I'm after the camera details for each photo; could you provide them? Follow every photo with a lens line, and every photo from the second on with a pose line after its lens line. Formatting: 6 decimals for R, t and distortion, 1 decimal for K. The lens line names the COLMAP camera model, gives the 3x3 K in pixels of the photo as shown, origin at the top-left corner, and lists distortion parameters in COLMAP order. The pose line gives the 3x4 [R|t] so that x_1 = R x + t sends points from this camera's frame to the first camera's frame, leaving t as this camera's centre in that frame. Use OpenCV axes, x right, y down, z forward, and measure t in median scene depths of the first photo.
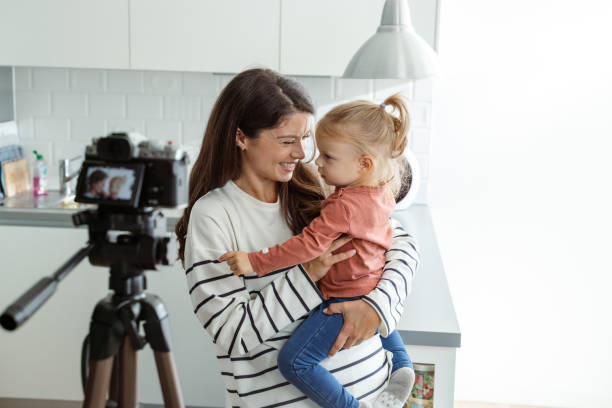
lens RADIAL K [[892.2, 0, 306.0], [0, 892.2, 204.0], [0, 0, 1]] dist [0.090349, -0.050591]
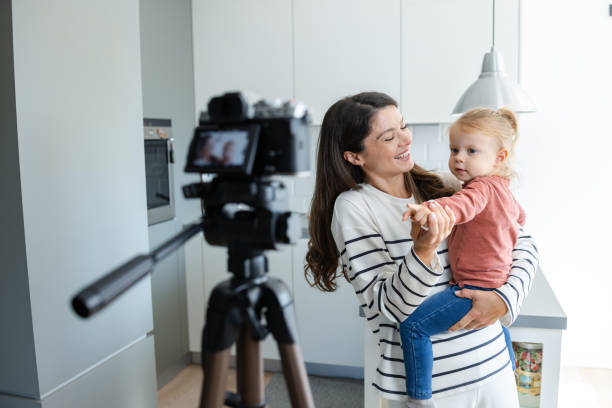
lens RADIAL K [[567.4, 0, 306.0], [0, 567.4, 204.0], [0, 0, 1]] dist [-0.092158, -0.003308]
pose [[0.981193, -0.018938, -0.192096, -0.032342], [0.010580, 0.998956, -0.044442, 0.053010], [0.192737, 0.041574, 0.980369, 0.455258]]
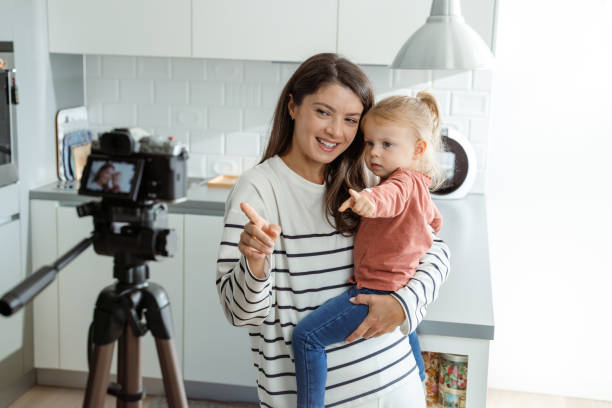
lens RADIAL K [[883.1, 0, 306.0], [0, 883.1, 204.0], [0, 0, 1]] dist [0.065273, 0.003901]
pose [[0.995992, 0.018668, -0.087475, 0.092499], [-0.017058, 0.999672, 0.019119, -0.014440], [0.087804, -0.017550, 0.995983, -0.007616]]
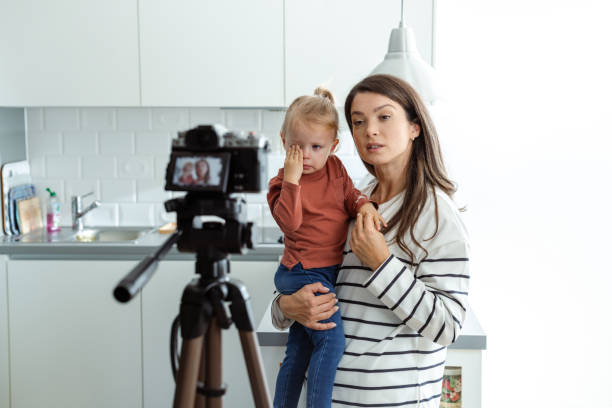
lens RADIAL K [[868.1, 0, 306.0], [0, 868.1, 204.0], [0, 0, 1]] dist [0.073519, 0.047297]
pose [[0.999278, -0.030193, 0.023045, -0.109493], [0.031298, 0.998298, -0.049204, 0.067378], [-0.021520, 0.049890, 0.998523, -0.037884]]
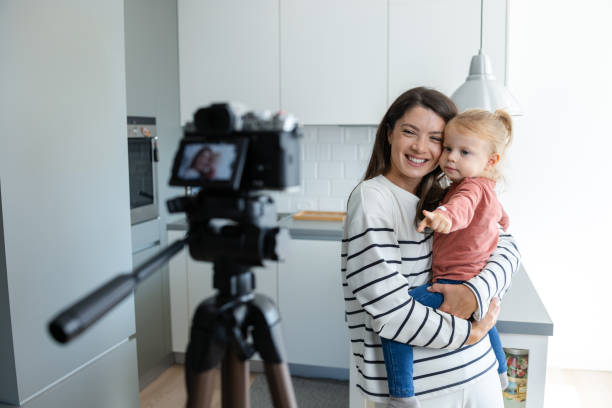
lens RADIAL K [[567.4, 0, 306.0], [0, 567.4, 204.0], [0, 0, 1]] dist [-0.092158, -0.003308]
pose [[0.986193, -0.009945, -0.165300, -0.040043], [0.003504, 0.999225, -0.039213, 0.035194], [0.165562, 0.038092, 0.985463, 0.472646]]
